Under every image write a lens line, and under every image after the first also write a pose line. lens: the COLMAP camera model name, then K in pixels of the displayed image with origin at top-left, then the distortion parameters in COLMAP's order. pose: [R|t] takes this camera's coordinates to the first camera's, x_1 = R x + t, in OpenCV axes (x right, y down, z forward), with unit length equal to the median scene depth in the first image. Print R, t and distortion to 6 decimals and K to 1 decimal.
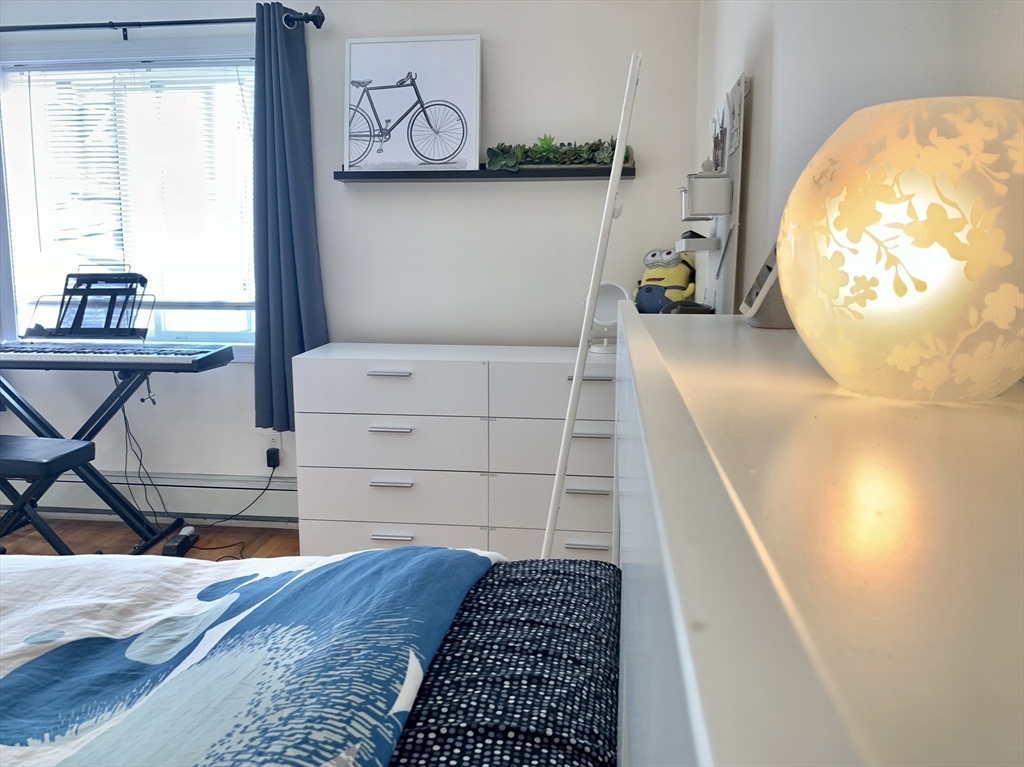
lens RADIAL K [[790.7, 0, 549.4], [0, 790.7, 380.0], [0, 0, 1]] dist [0.018669, -0.028629]
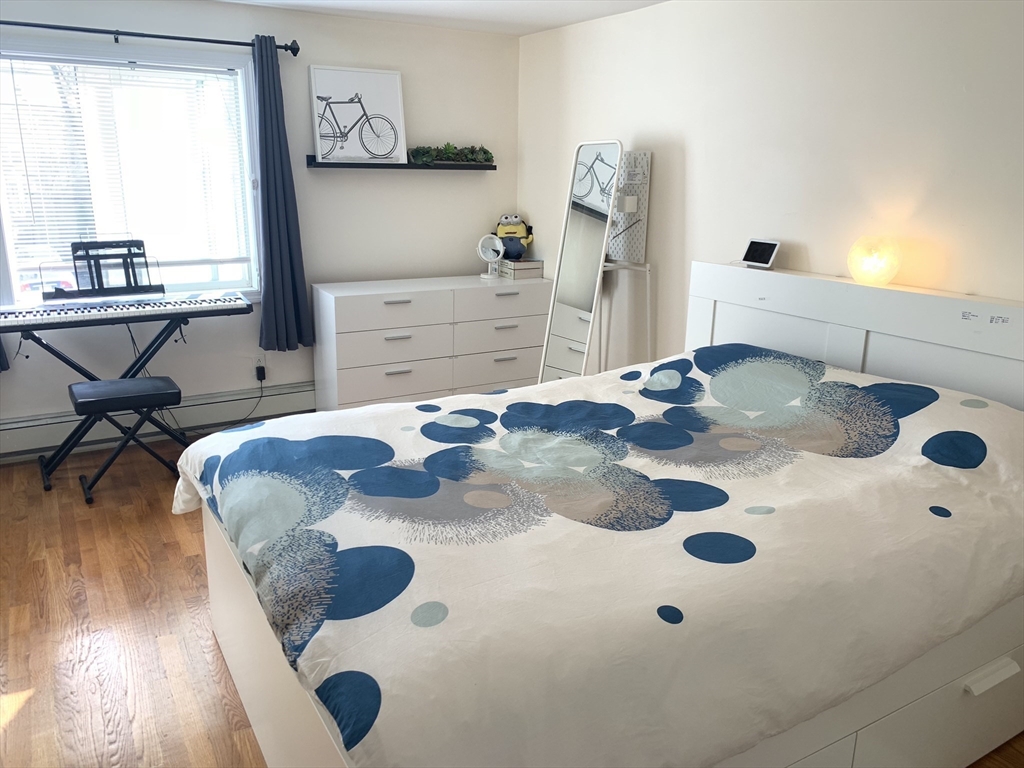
lens RADIAL K [[790.7, 0, 510.0], [0, 790.7, 368.0], [0, 0, 1]] dist [0.018669, -0.028629]
pose [[0.796057, -0.136190, 0.589699, -0.872147], [0.075697, 0.989106, 0.126247, -0.053085], [-0.600469, -0.055861, 0.797695, -0.349159]]
